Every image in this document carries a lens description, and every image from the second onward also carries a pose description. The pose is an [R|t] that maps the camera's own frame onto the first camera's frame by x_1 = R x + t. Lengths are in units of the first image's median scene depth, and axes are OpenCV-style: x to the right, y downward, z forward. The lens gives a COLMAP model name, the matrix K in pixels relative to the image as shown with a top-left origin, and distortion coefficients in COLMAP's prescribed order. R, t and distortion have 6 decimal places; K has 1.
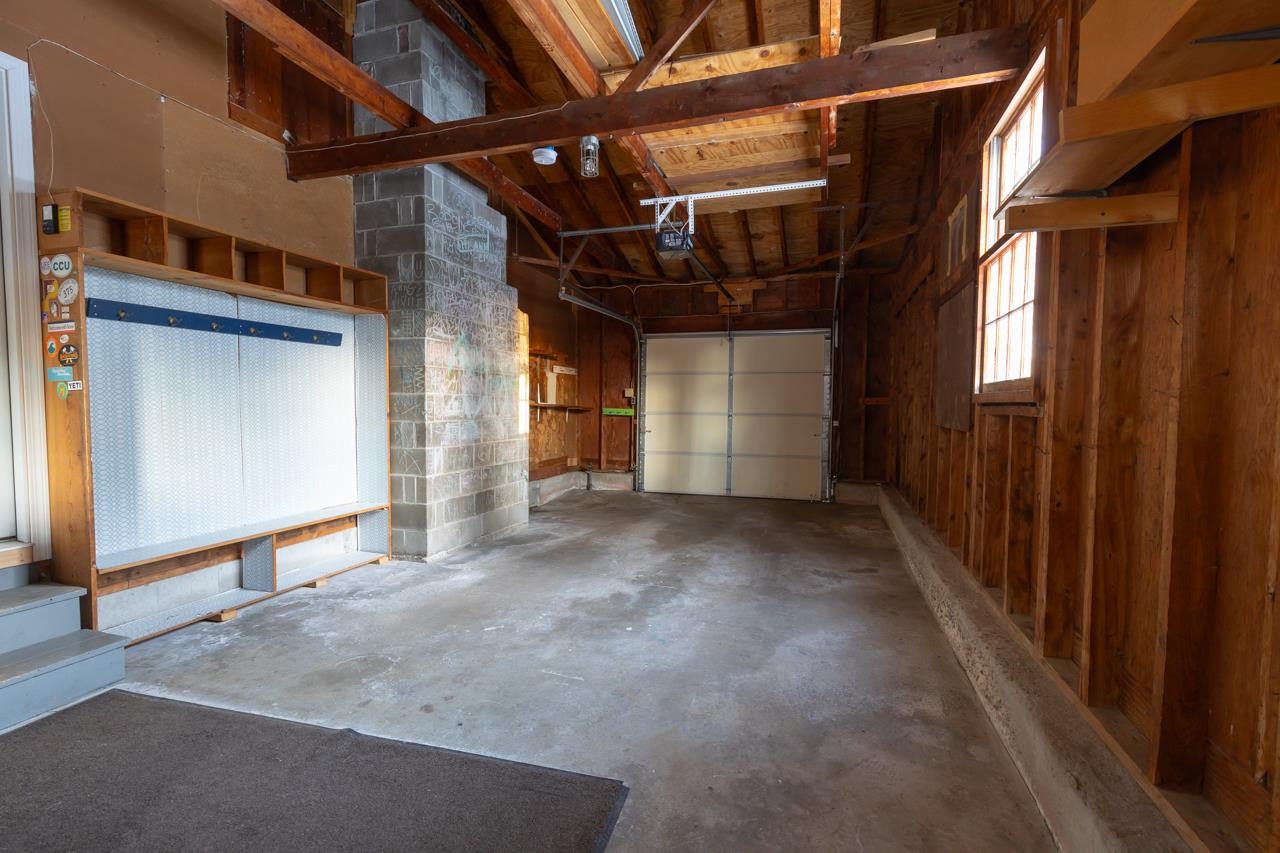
lens RADIAL K [[574.8, 0, 641.0], [0, 574.8, 431.0], [0, 0, 1]] dist [0.010910, -0.003031]
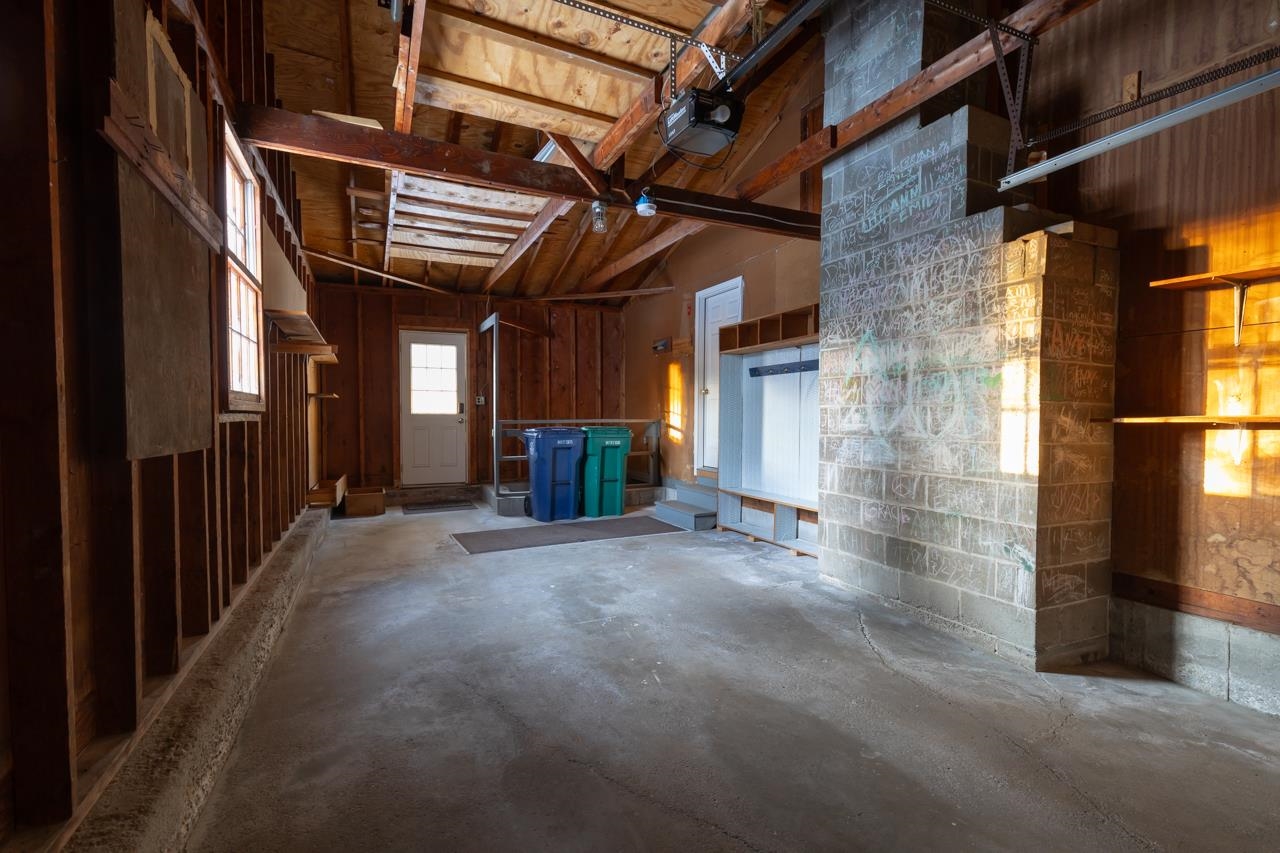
lens RADIAL K [[574.8, 0, 641.2], [0, 574.8, 428.3], [0, 0, 1]] dist [0.010910, -0.003031]
pose [[-0.738301, 0.006382, -0.674442, 0.486076], [-0.038336, 0.997942, 0.051410, -0.062049], [0.673382, 0.063811, -0.736536, 1.418031]]
